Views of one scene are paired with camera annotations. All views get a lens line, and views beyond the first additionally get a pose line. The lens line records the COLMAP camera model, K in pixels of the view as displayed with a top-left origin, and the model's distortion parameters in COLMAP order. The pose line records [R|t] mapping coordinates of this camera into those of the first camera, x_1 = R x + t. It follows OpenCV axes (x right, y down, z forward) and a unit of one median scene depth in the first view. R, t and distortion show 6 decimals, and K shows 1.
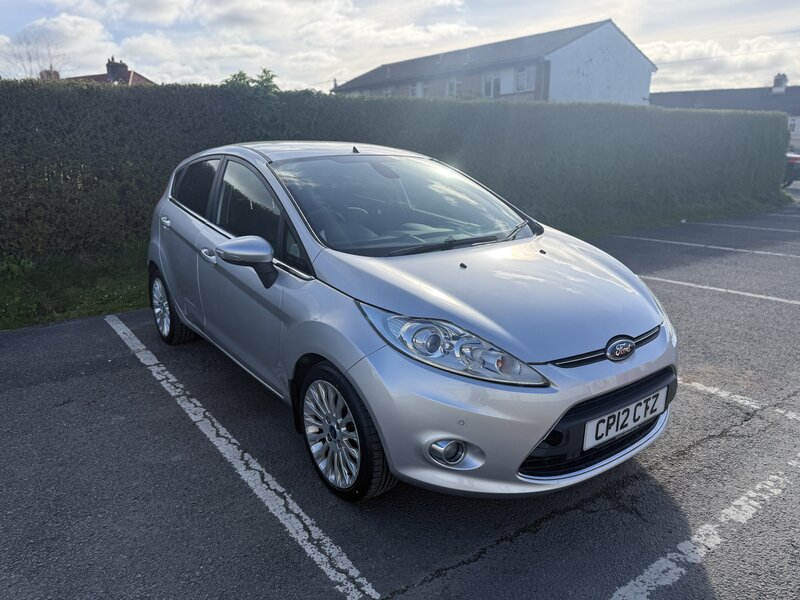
lens RADIAL K [[558.3, 0, 400.0], [0, 558.3, 300.0], [0, 0, 1]] dist [0.003133, -0.002737]
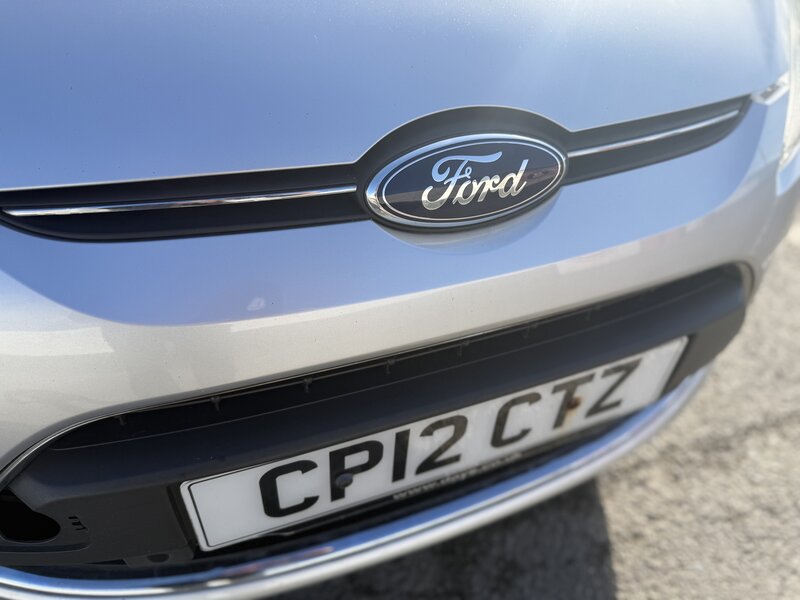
lens RADIAL K [[579.0, 0, 400.3], [0, 579.0, 269.1], [0, 0, 1]] dist [0.003960, -0.025865]
pose [[0.968165, 0.193778, -0.158452, 0.406931], [-0.121172, 0.916718, 0.380718, 0.038224], [0.219031, -0.349397, 0.911014, 0.773549]]
